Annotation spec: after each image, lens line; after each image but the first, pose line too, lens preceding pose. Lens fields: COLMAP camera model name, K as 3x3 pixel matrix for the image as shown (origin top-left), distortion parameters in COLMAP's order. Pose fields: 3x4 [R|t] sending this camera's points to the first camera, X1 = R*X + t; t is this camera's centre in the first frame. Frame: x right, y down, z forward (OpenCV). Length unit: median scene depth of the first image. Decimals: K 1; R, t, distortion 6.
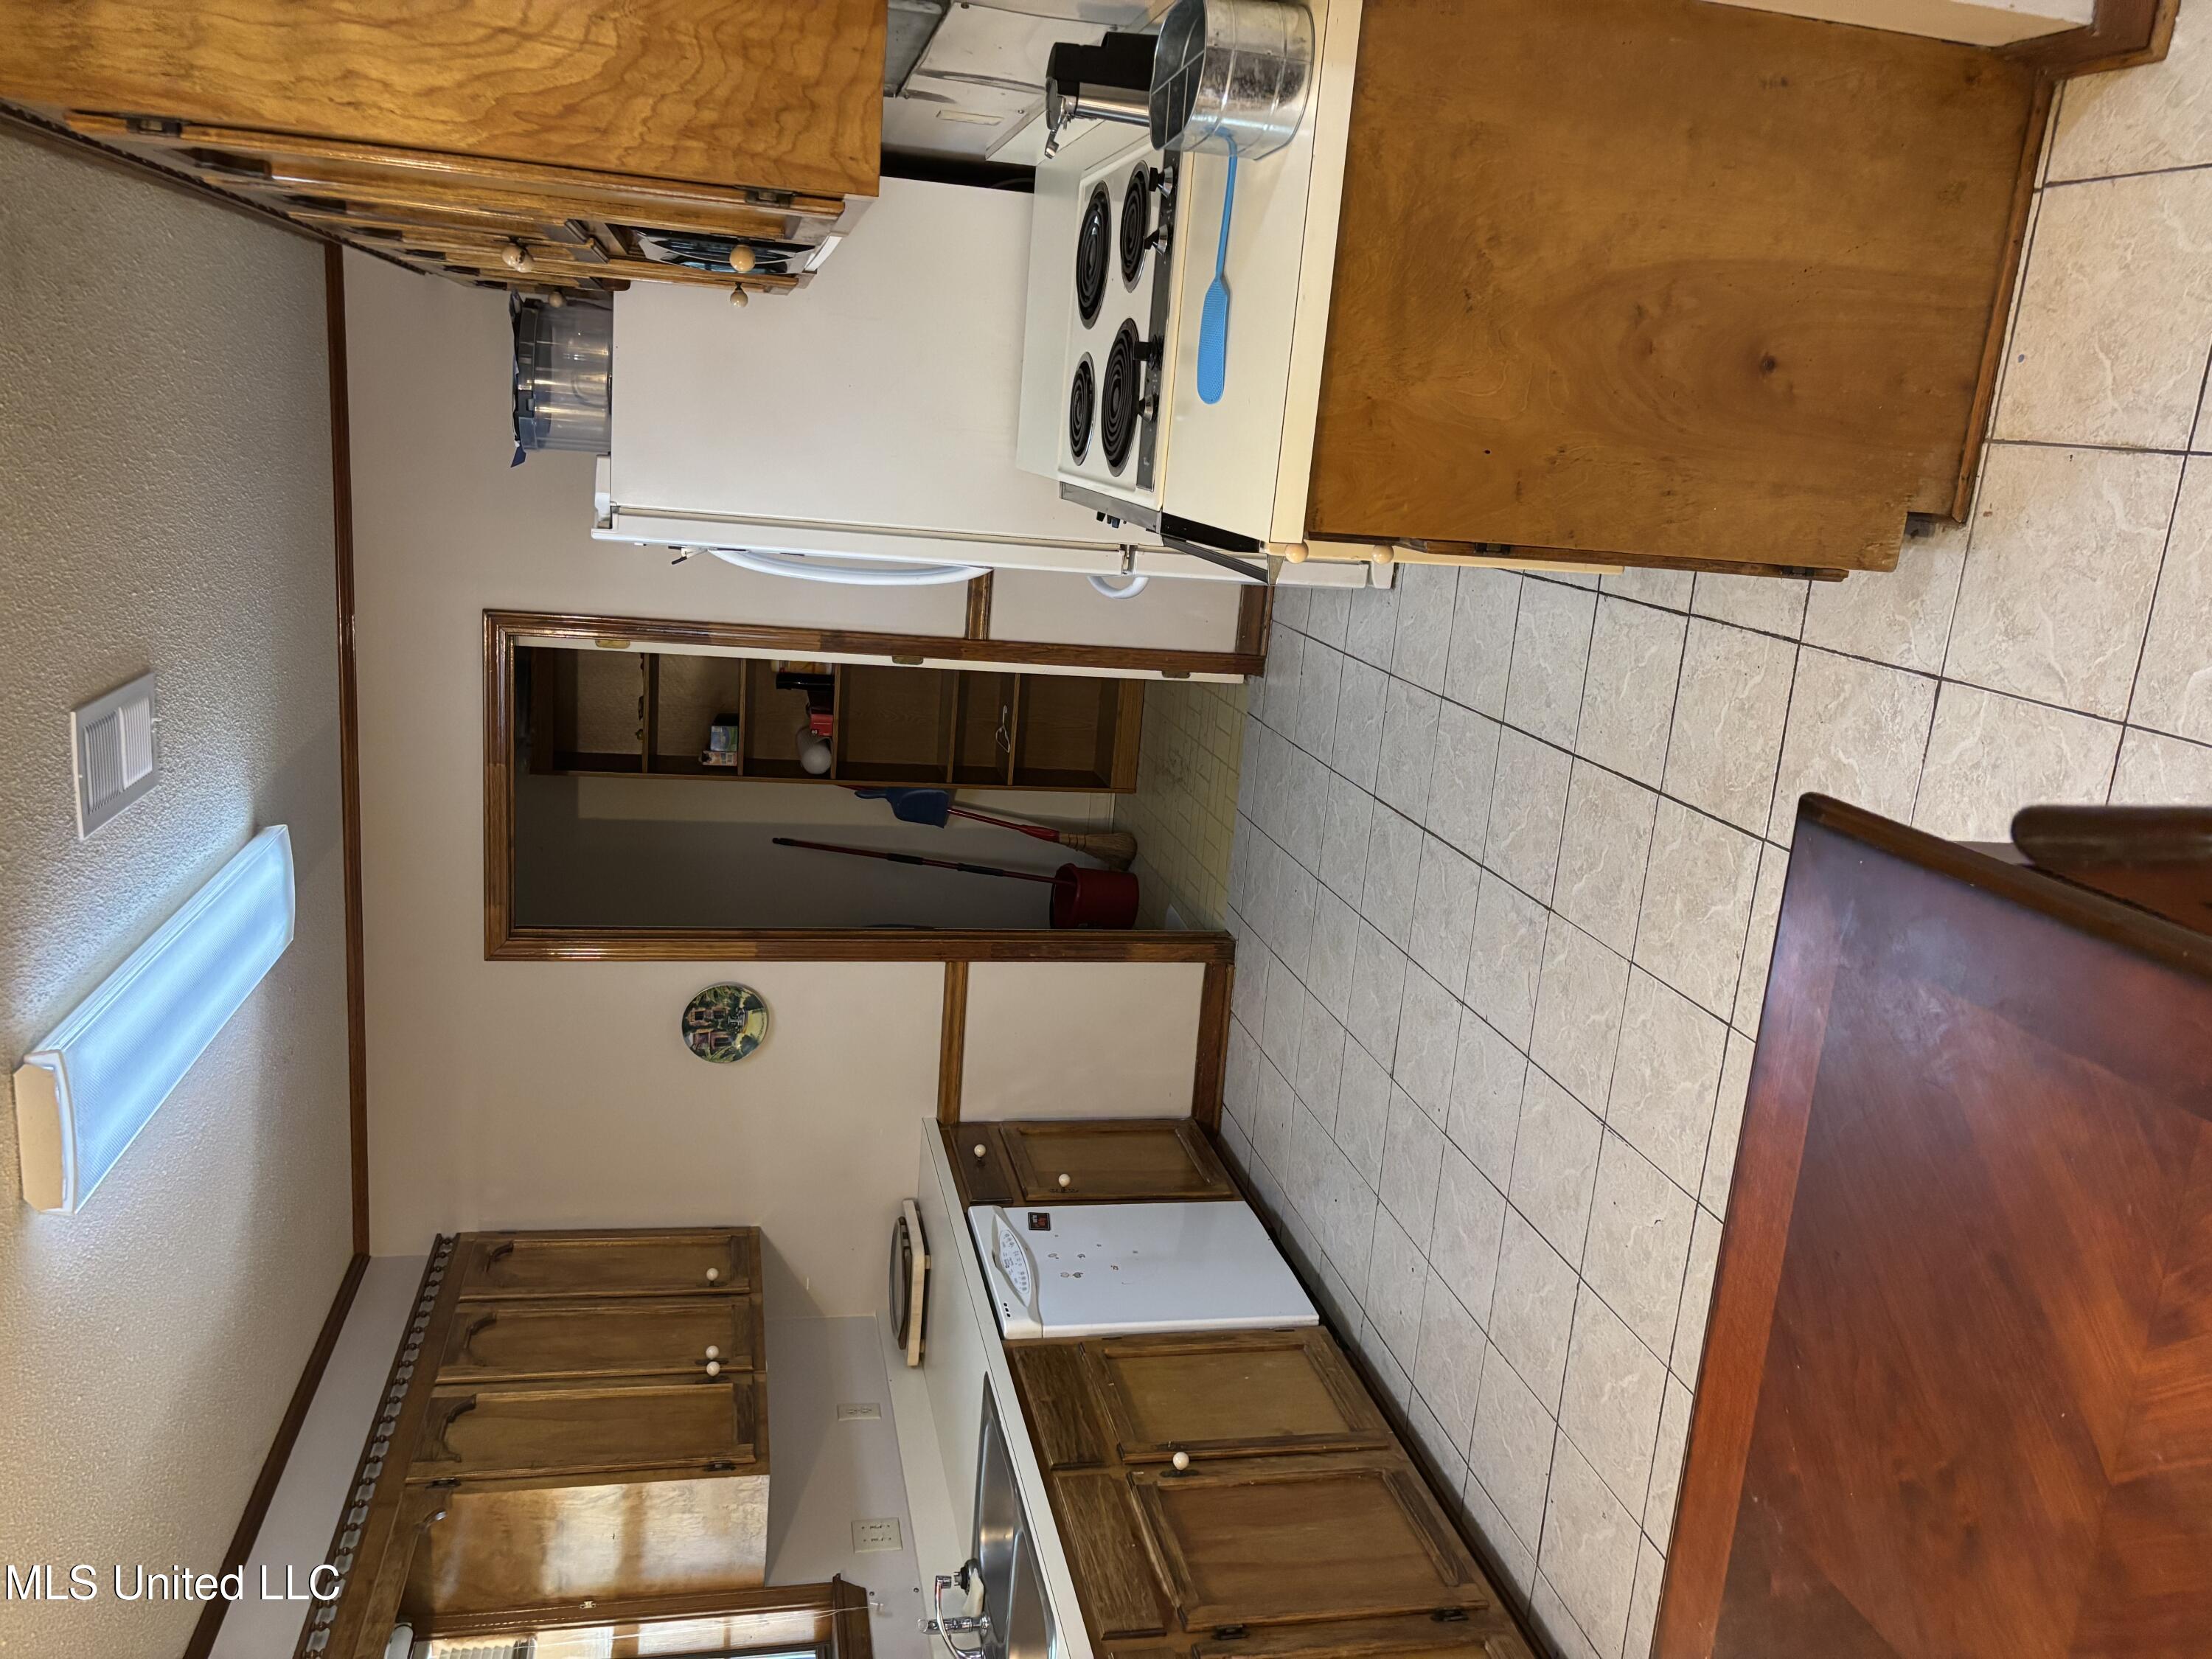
lens RADIAL K [[1696.3, 0, 1128.1], [0, 1696.3, 842.7], [0, 0, 1]] dist [0.071689, -0.086722]
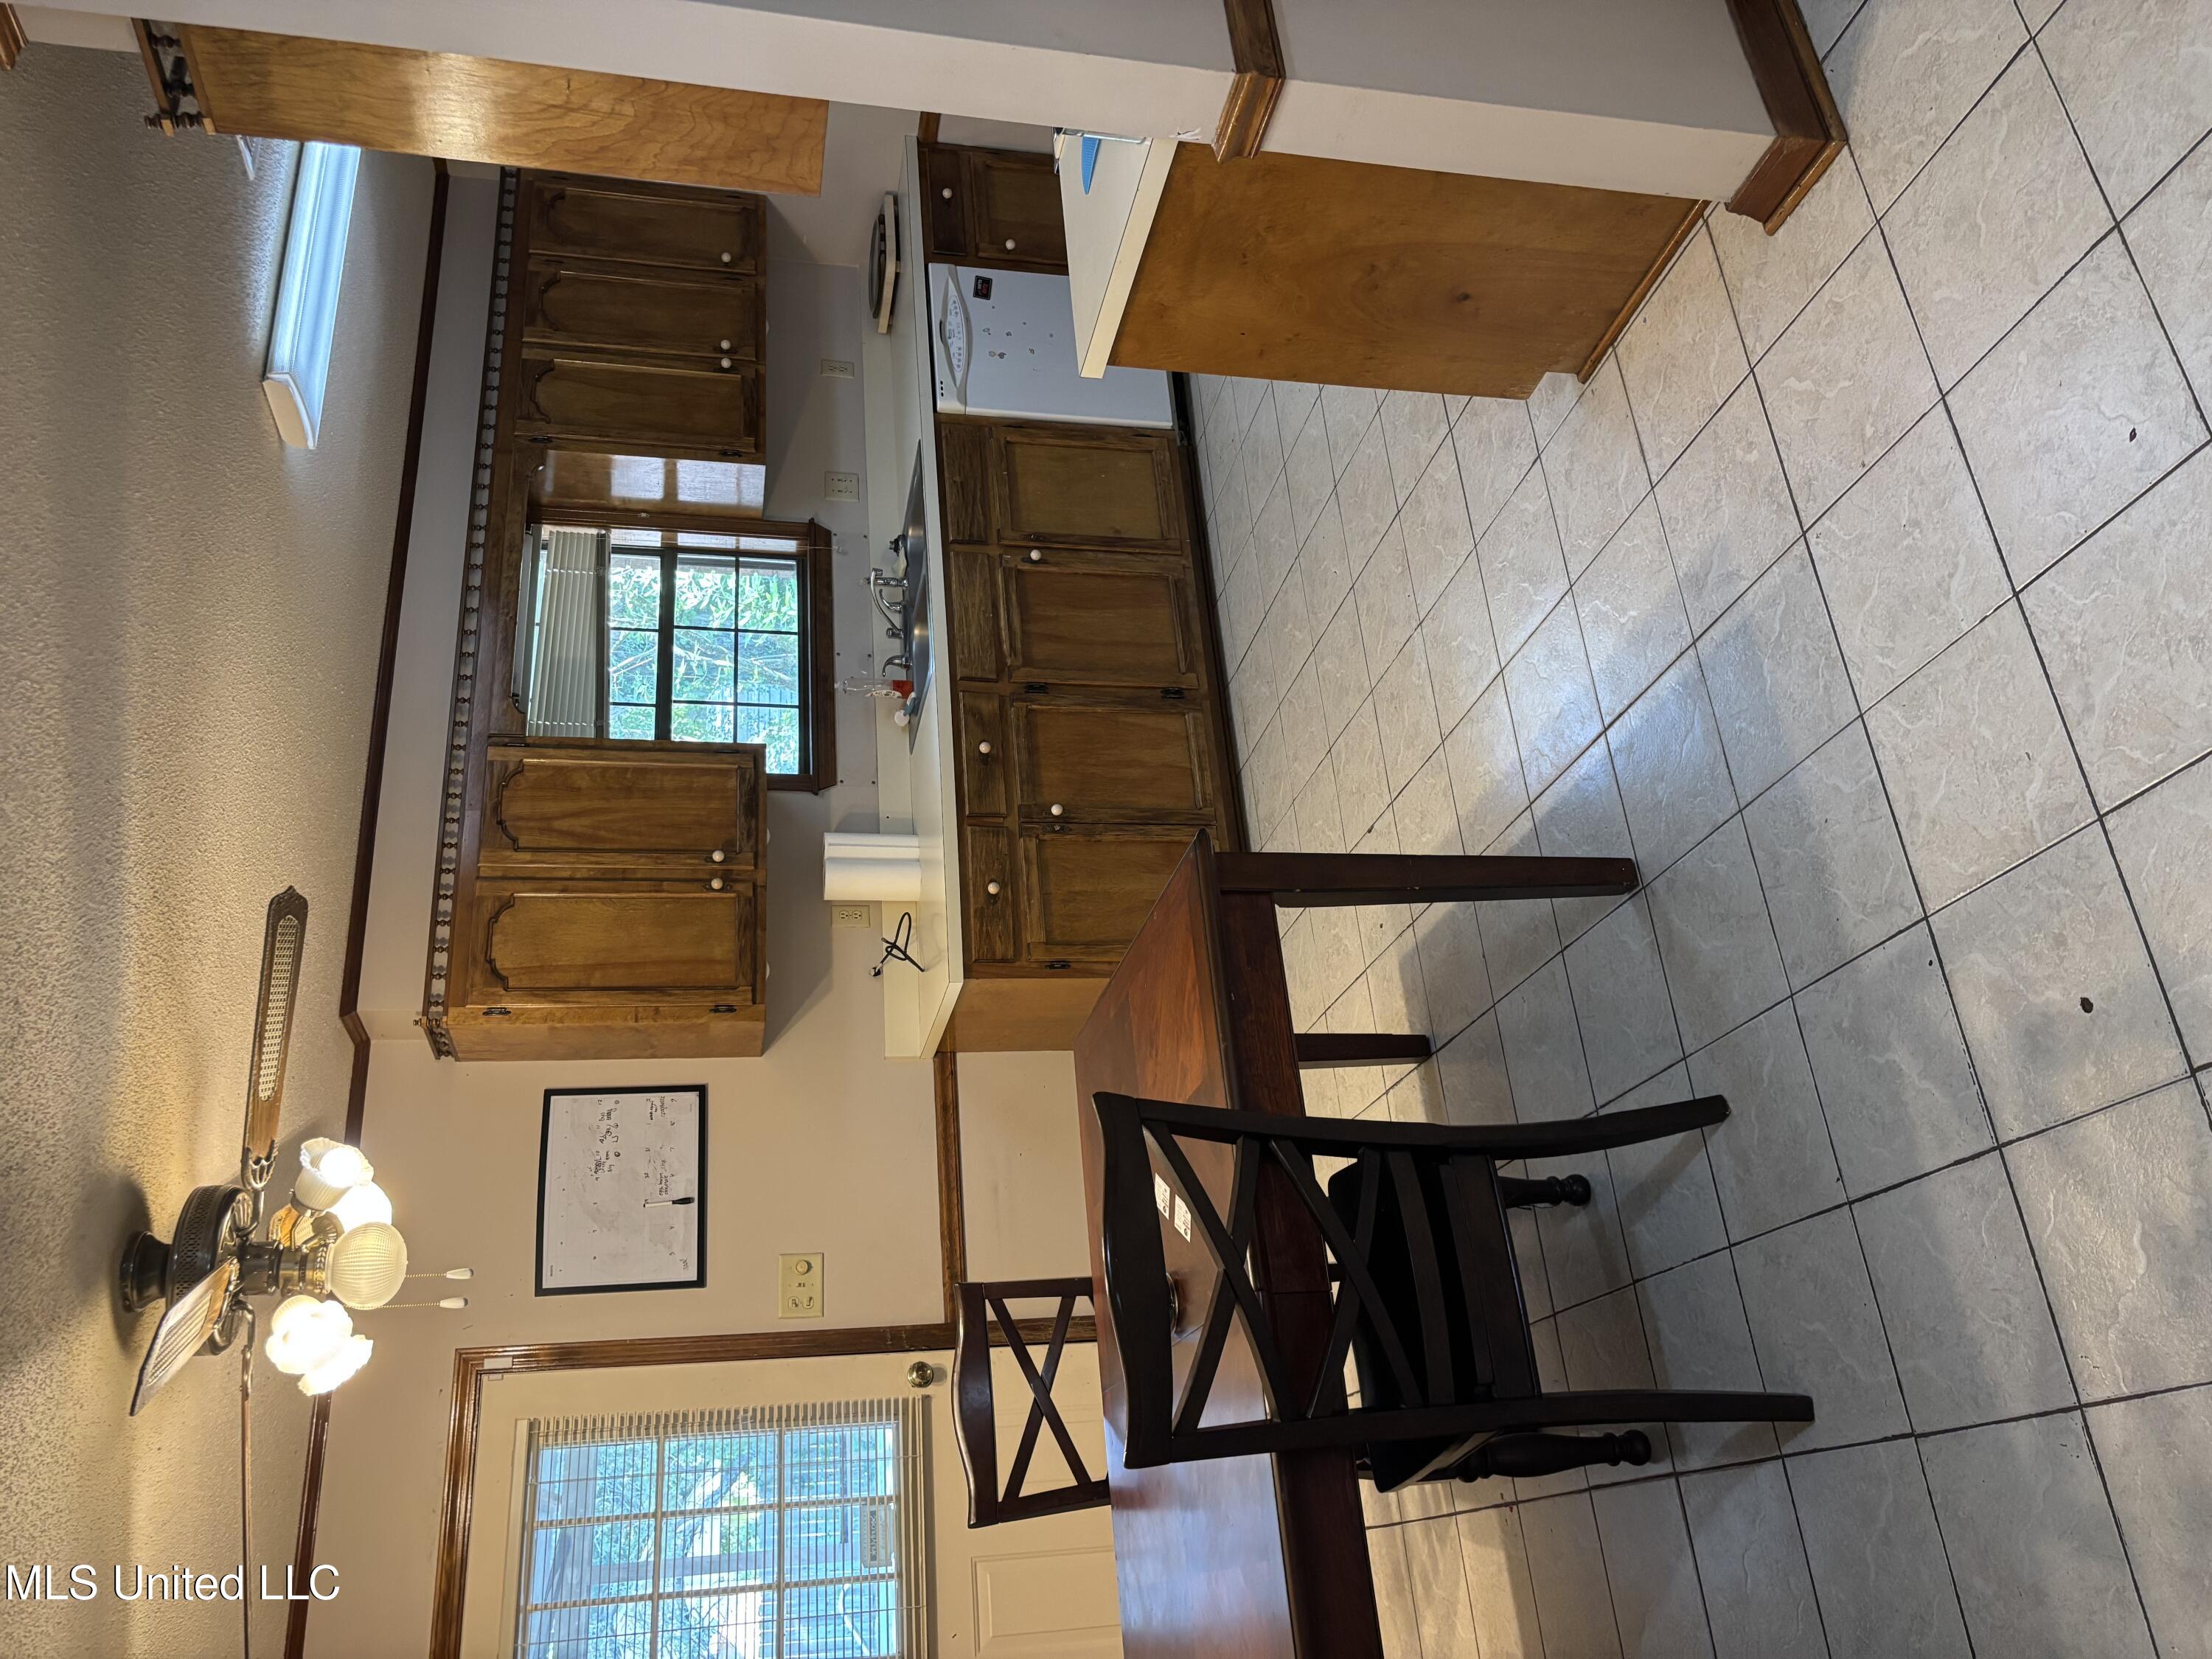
lens RADIAL K [[1696.3, 0, 1128.1], [0, 1696.3, 842.7], [0, 0, 1]] dist [0.071689, -0.086722]
pose [[0.980534, 0.185246, 0.065099, 0.055897], [-0.170978, 0.642515, 0.746955, -0.566044], [0.096544, -0.743544, 0.661680, -0.158507]]
